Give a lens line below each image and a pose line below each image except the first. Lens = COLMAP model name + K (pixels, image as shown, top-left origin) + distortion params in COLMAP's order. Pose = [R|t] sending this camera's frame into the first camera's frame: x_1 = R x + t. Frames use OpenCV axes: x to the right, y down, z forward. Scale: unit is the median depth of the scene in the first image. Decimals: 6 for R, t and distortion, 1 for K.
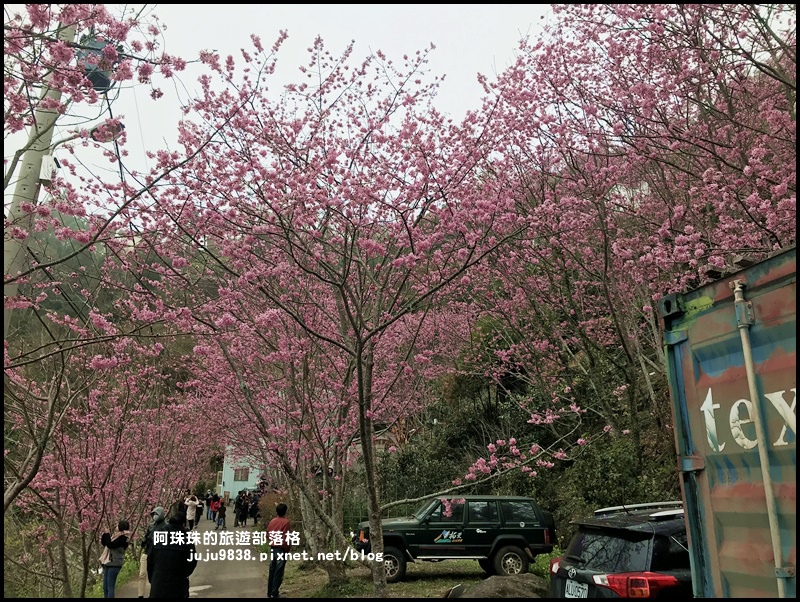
lens RADIAL K [[642.3, 0, 398.7], [0, 642.3, 301.8], [0, 0, 1]] dist [0.007916, -0.014021]
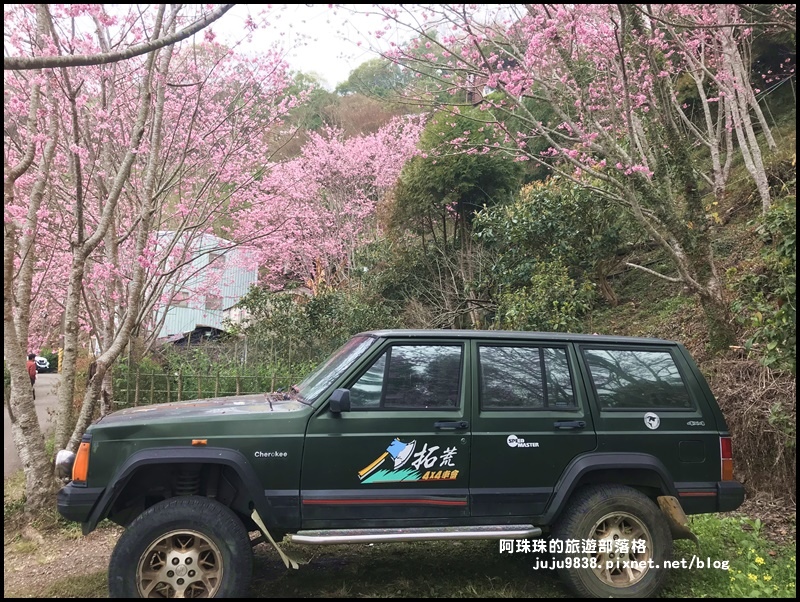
lens RADIAL K [[642.3, 0, 401.0], [0, 642.3, 306.1], [0, 0, 1]] dist [0.007916, -0.014021]
pose [[0.993061, 0.025606, 0.114781, 0.039840], [-0.046079, 0.982689, 0.179439, 0.249920], [-0.108200, -0.183483, 0.977050, 0.742894]]
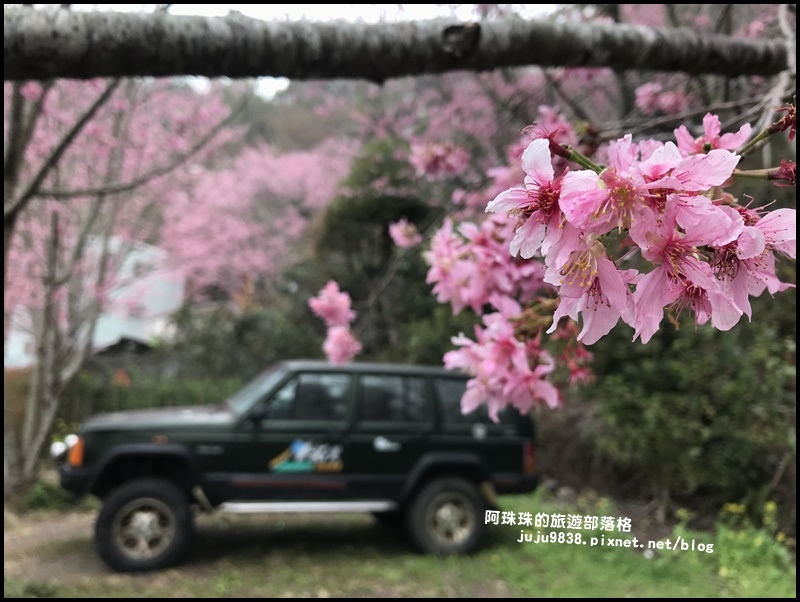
lens RADIAL K [[642.3, 0, 392.2], [0, 642.3, 301.9], [0, 0, 1]] dist [0.007916, -0.014021]
pose [[0.975458, 0.065295, 0.210282, 0.038123], [-0.096803, 0.984946, 0.143213, 0.206841], [-0.197766, -0.160054, 0.967094, 0.614922]]
